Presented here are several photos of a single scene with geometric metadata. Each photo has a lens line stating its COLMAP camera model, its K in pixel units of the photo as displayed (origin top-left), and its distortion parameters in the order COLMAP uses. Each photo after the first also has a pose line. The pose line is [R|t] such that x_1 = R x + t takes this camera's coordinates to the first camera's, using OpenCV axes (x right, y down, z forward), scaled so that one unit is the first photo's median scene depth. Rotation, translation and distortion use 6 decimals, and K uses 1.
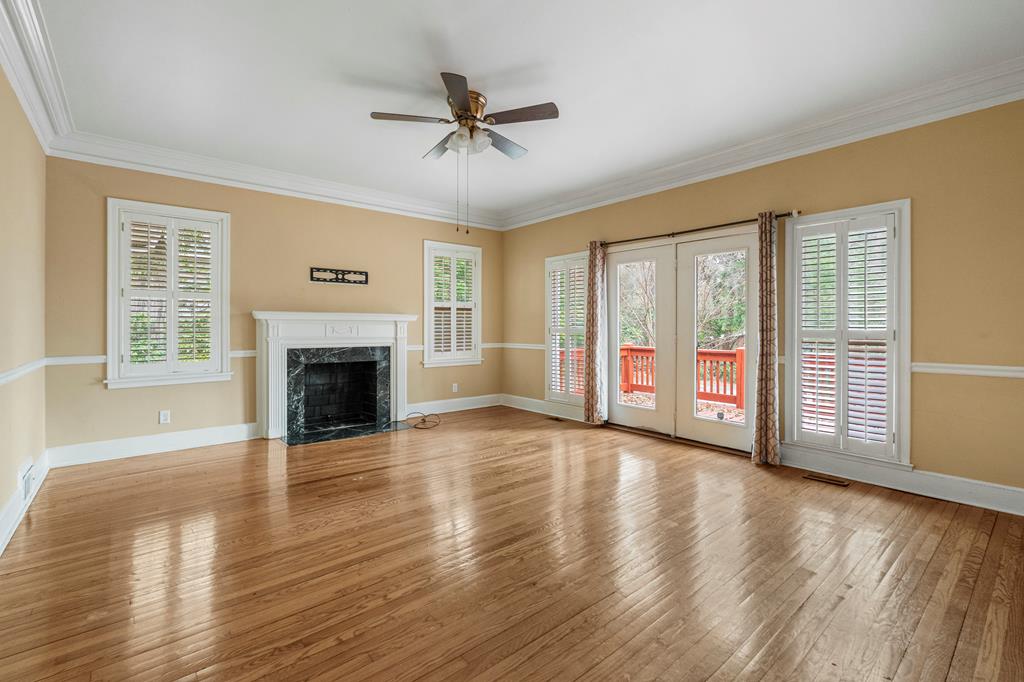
lens RADIAL K [[456.4, 0, 512.9], [0, 456.4, 334.9], [0, 0, 1]] dist [-0.013229, 0.000113]
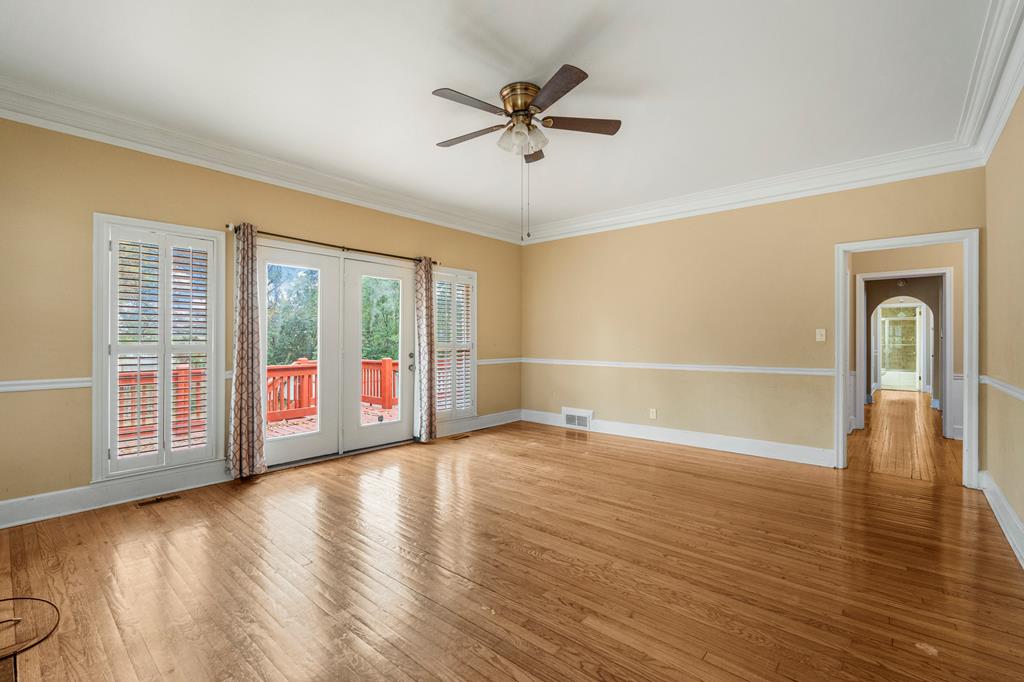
lens RADIAL K [[456.4, 0, 512.9], [0, 456.4, 334.9], [0, 0, 1]] dist [-0.013229, 0.000113]
pose [[-0.163195, 0.007353, 0.986566, -0.615592], [0.018278, 0.999823, -0.004428, -0.018038], [-0.986425, 0.017309, -0.163300, 0.715803]]
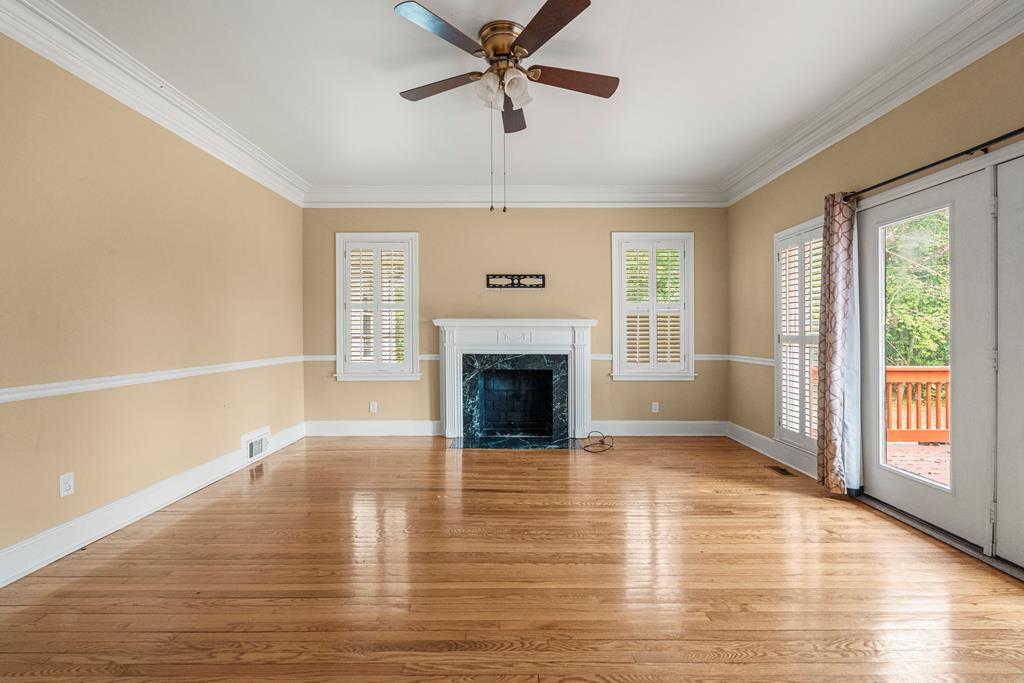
lens RADIAL K [[450.1, 0, 514.0], [0, 450.1, 337.9], [0, 0, 1]] dist [-0.010793, 0.000265]
pose [[0.764676, 0.007443, -0.644372, 0.242446], [-0.012142, 0.999922, -0.002859, -0.004665], [0.644301, 0.010010, 0.764707, 0.263553]]
